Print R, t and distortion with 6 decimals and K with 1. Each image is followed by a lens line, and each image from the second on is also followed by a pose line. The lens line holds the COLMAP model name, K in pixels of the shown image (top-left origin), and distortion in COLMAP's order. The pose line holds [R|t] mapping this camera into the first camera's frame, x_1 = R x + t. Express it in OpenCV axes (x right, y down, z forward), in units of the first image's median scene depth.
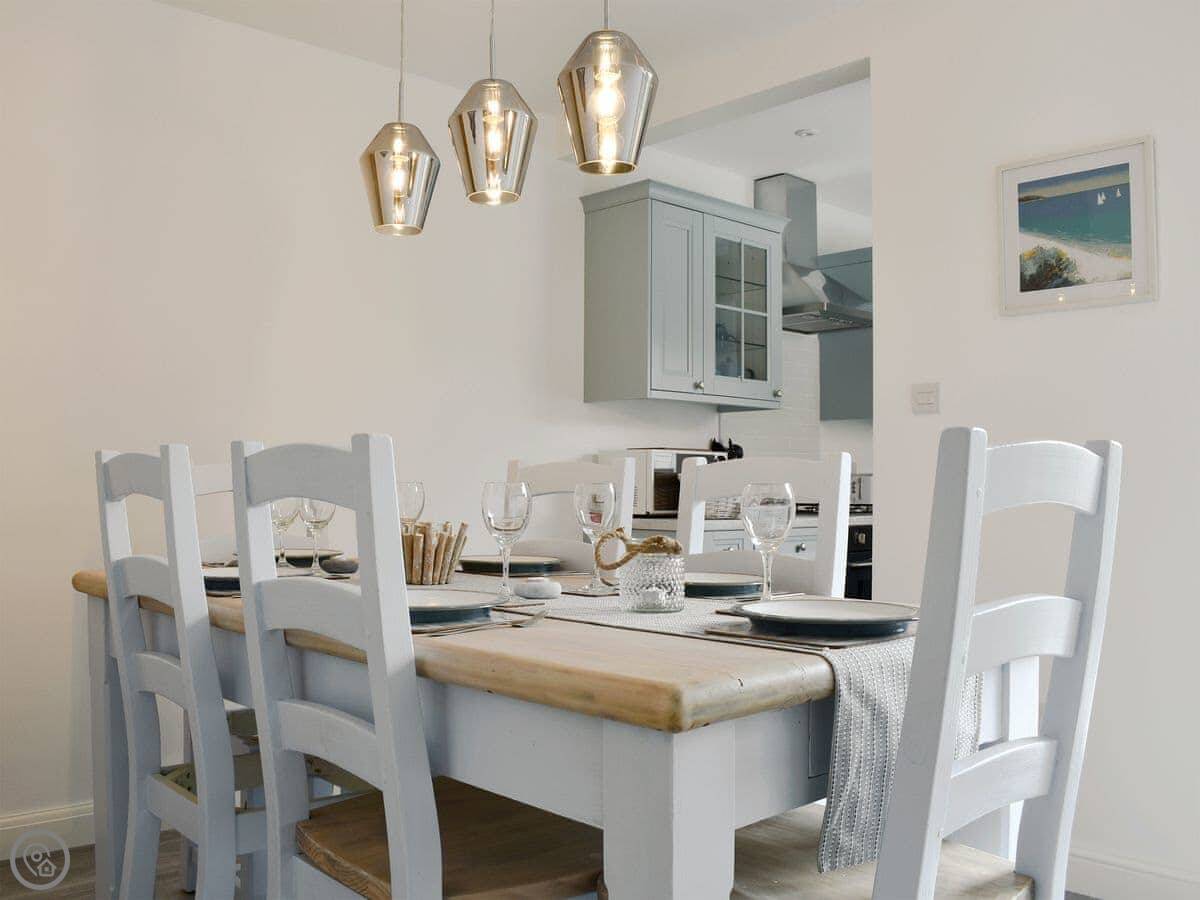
lens RADIAL K [[1106.0, 0, 564.4], [0, 1106.0, 469.7], [0, 0, 1]] dist [-0.061690, 0.006498]
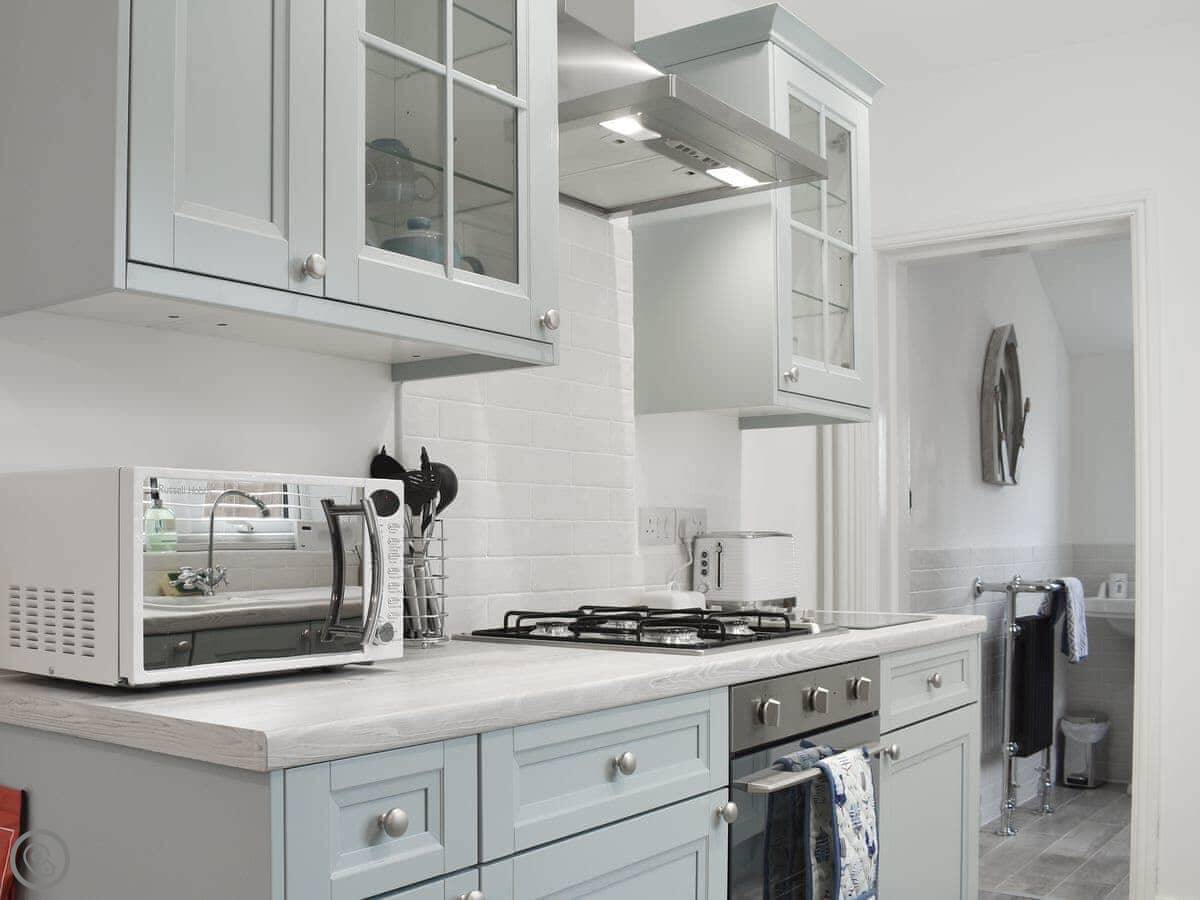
lens RADIAL K [[1106.0, 0, 564.4], [0, 1106.0, 469.7], [0, 0, 1]] dist [-0.061690, 0.006498]
pose [[0.973227, 0.004944, 0.229791, 0.107900], [0.004696, 0.999132, -0.041388, -0.004124], [-0.229796, 0.041359, 0.972360, 0.604414]]
